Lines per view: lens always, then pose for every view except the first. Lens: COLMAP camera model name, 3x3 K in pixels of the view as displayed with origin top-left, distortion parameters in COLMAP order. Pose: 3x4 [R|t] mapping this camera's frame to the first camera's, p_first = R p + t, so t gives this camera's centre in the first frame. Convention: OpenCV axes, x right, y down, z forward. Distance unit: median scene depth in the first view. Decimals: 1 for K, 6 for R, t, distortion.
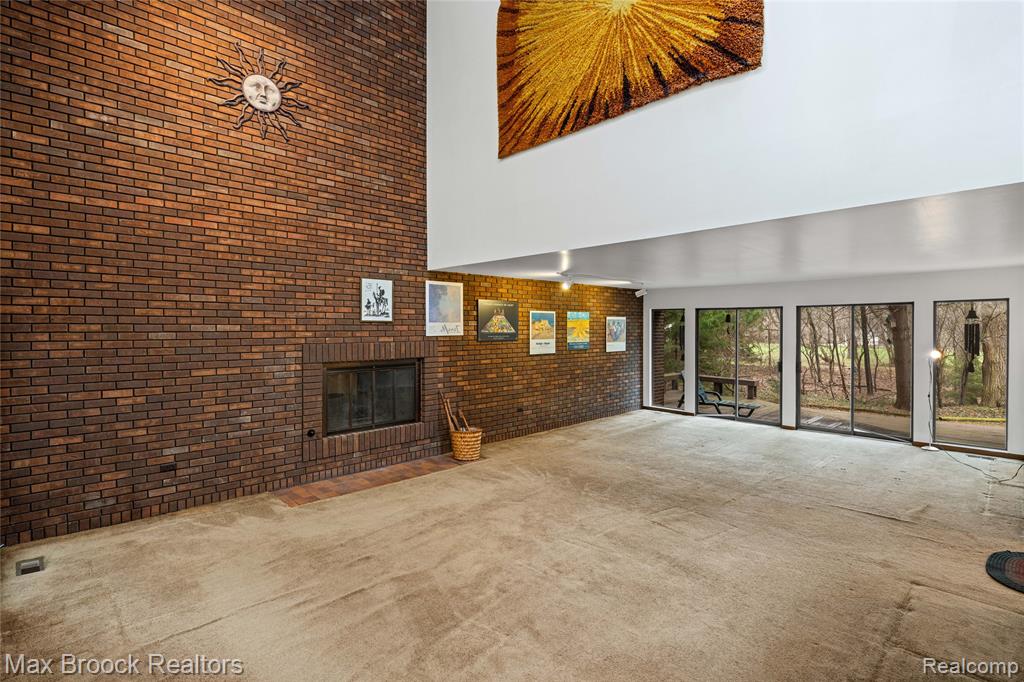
lens RADIAL K [[495.6, 0, 511.7], [0, 495.6, 333.8], [0, 0, 1]] dist [-0.000979, -0.000164]
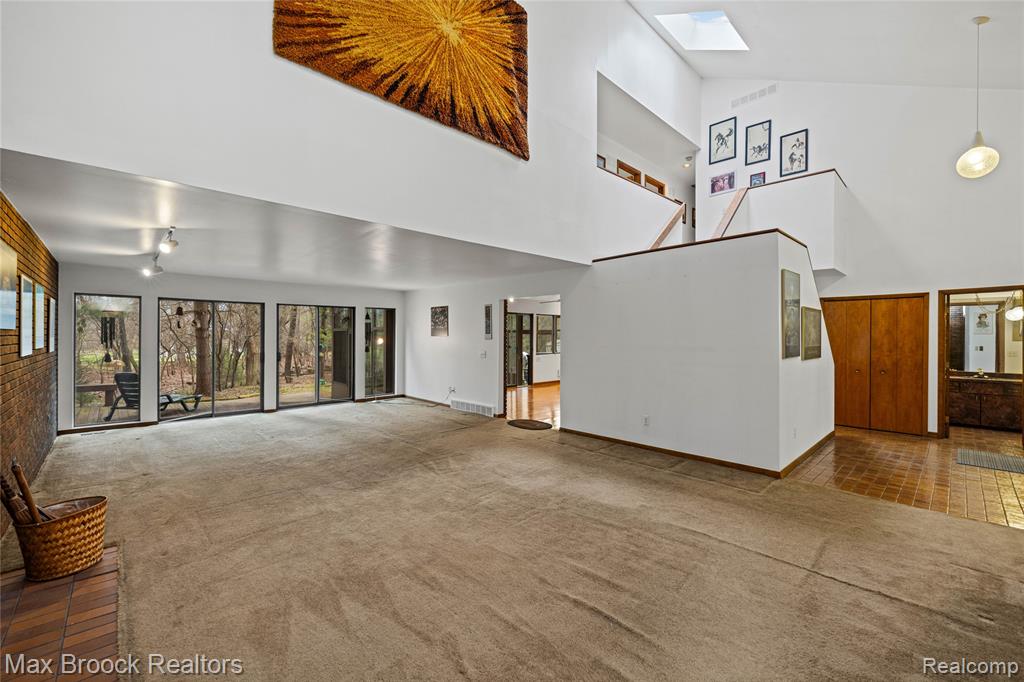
lens RADIAL K [[418.7, 0, 511.0], [0, 418.7, 337.6], [0, 0, 1]] dist [-0.001666, 0.000621]
pose [[0.001278, -0.004348, 0.999990, -0.787369], [0.009193, 0.999948, 0.004336, 0.046340], [-0.999957, 0.009187, 0.001318, 0.902109]]
